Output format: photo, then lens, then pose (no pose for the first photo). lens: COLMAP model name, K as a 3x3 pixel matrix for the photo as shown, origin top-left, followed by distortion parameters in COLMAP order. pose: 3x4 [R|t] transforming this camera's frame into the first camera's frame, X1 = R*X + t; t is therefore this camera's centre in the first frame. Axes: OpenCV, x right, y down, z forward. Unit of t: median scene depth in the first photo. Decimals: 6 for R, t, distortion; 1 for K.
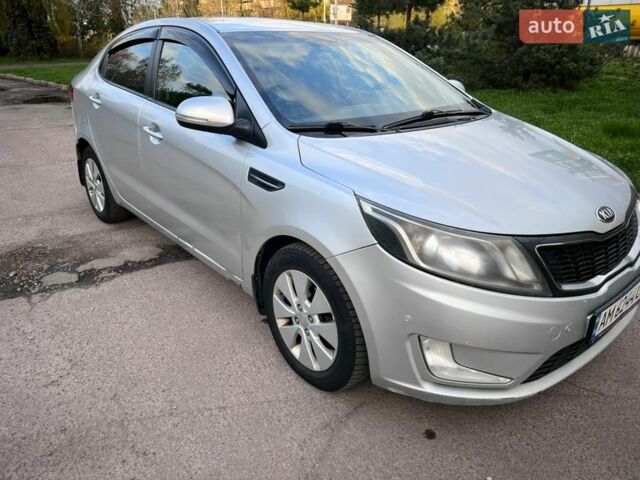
lens RADIAL K [[481.1, 0, 316.1], [0, 481.1, 237.1], [0, 0, 1]] dist [0.054627, -0.060682]
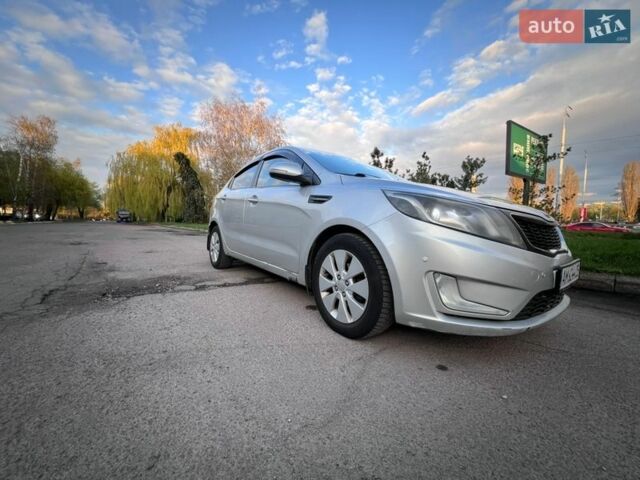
lens RADIAL K [[255.6, 0, 318.1], [0, 255.6, 238.5], [0, 0, 1]] dist [-0.003298, 0.001285]
pose [[0.998229, 0.036038, -0.047322, -0.065932], [-0.049440, 0.945031, -0.323221, 0.293337], [0.033073, 0.324988, 0.945140, 0.227992]]
